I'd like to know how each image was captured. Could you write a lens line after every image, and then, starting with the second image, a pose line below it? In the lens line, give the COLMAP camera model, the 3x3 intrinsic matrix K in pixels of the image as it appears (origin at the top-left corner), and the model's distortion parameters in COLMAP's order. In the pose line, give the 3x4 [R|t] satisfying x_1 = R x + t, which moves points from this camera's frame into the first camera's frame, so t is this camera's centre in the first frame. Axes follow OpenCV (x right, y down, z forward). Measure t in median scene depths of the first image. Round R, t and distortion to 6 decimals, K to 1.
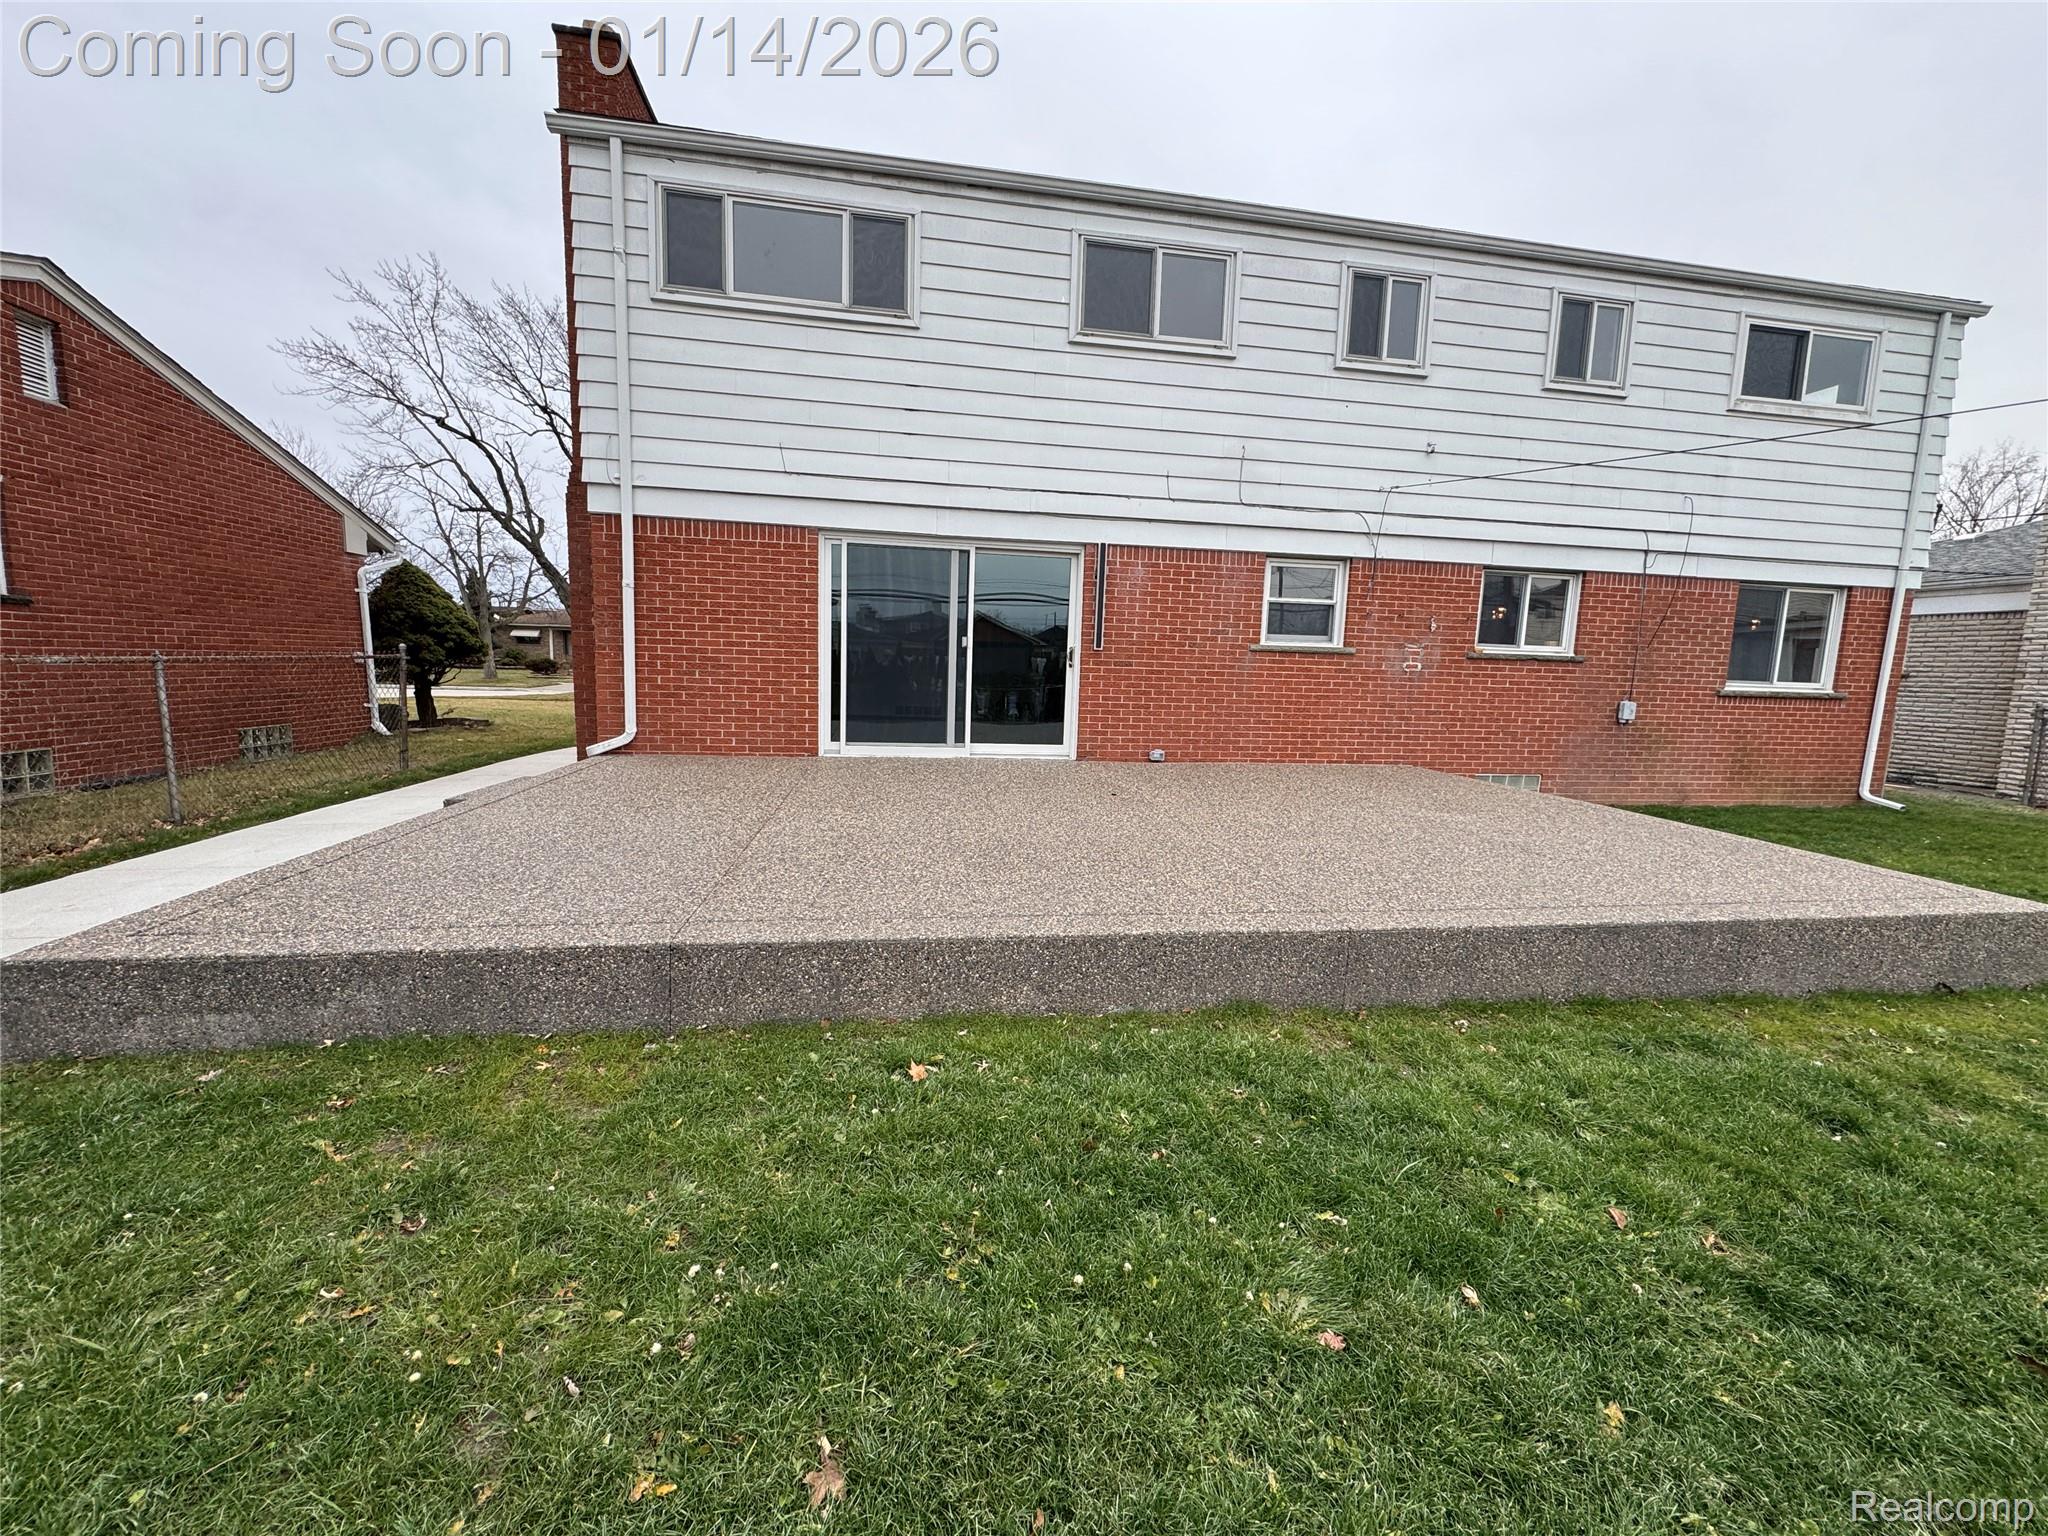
lens RADIAL K [[812.3, 0, 1024.0], [0, 812.3, 768.0], [0, 0, 1]] dist [-0.002986, -0.000084]
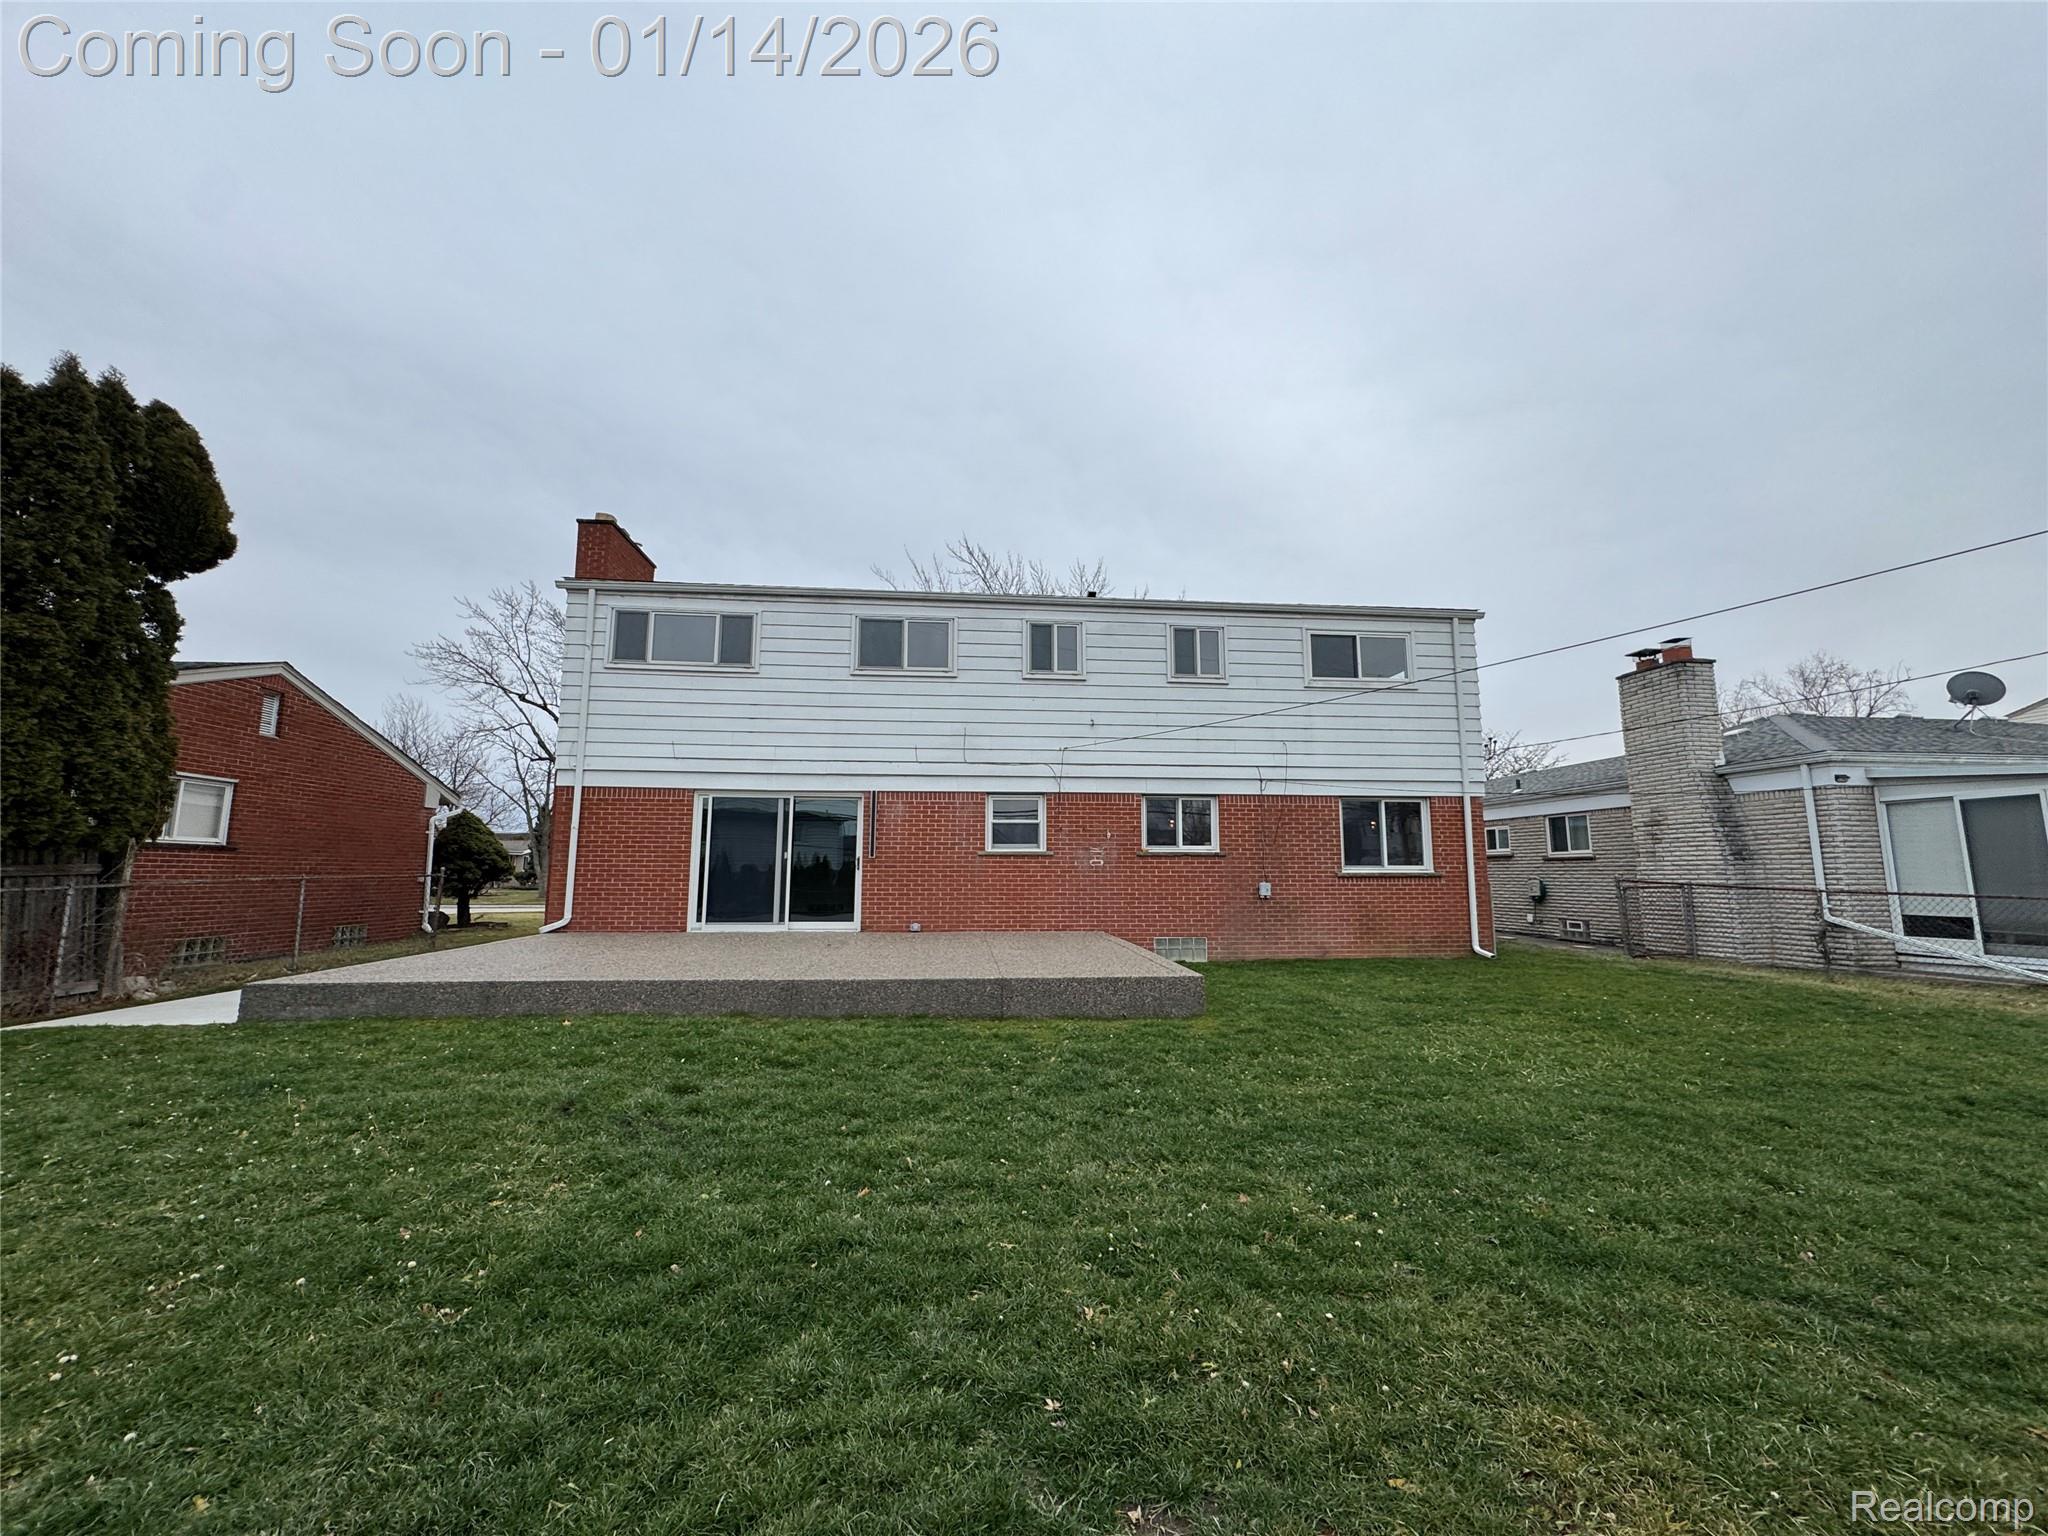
lens RADIAL K [[812.3, 0, 1024.0], [0, 812.3, 768.0], [0, 0, 1]] dist [-0.002986, -0.000084]
pose [[0.997324, -0.037202, -0.062932, 0.464752], [0.019997, 0.966834, -0.254623, 0.084228], [0.070317, 0.252683, 0.964990, -0.489584]]
